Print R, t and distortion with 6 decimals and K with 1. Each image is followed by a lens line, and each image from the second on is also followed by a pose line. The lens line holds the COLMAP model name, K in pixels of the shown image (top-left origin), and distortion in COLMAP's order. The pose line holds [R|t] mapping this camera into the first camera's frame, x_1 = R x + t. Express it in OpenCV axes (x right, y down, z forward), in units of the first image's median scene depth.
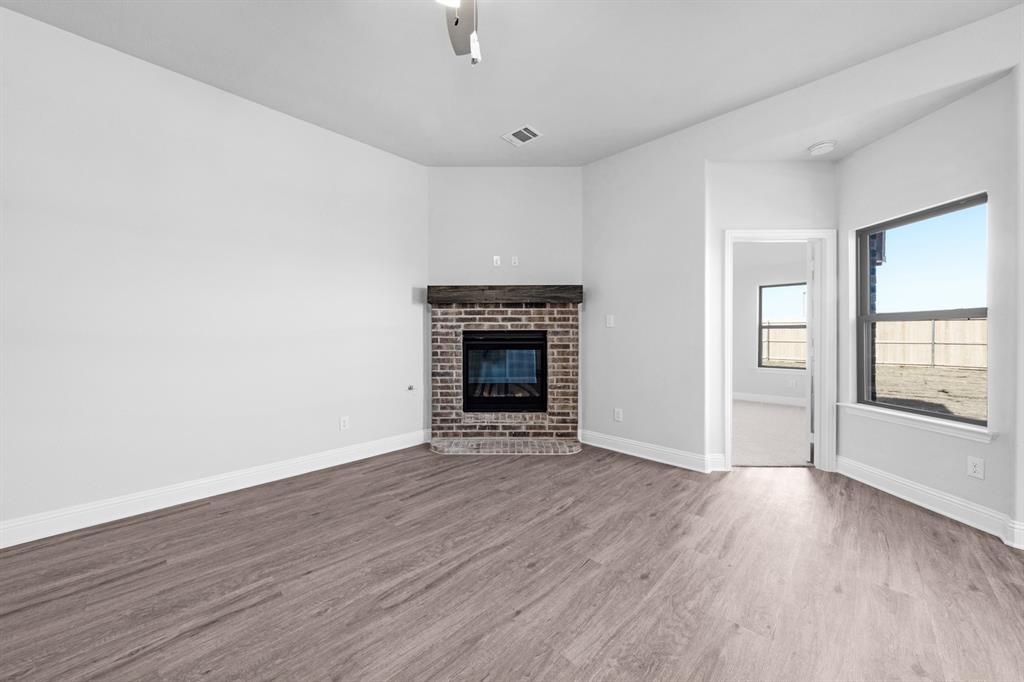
lens RADIAL K [[348.8, 0, 465.0], [0, 348.8, 339.7], [0, 0, 1]] dist [-0.009395, 0.000044]
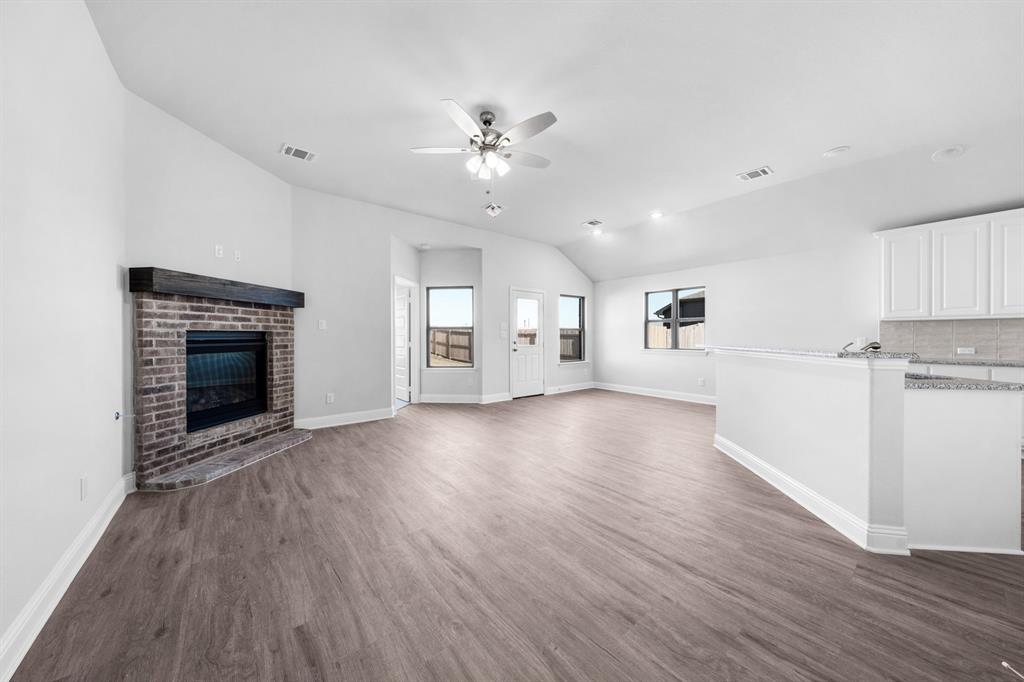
lens RADIAL K [[348.8, 0, 512.0], [0, 348.8, 341.3], [0, 0, 1]] dist [-0.009395, 0.000044]
pose [[0.095414, -0.015889, 0.995311, -0.719407], [0.009385, 0.999843, 0.015062, -0.006422], [-0.995393, 0.007904, 0.095548, 0.193987]]
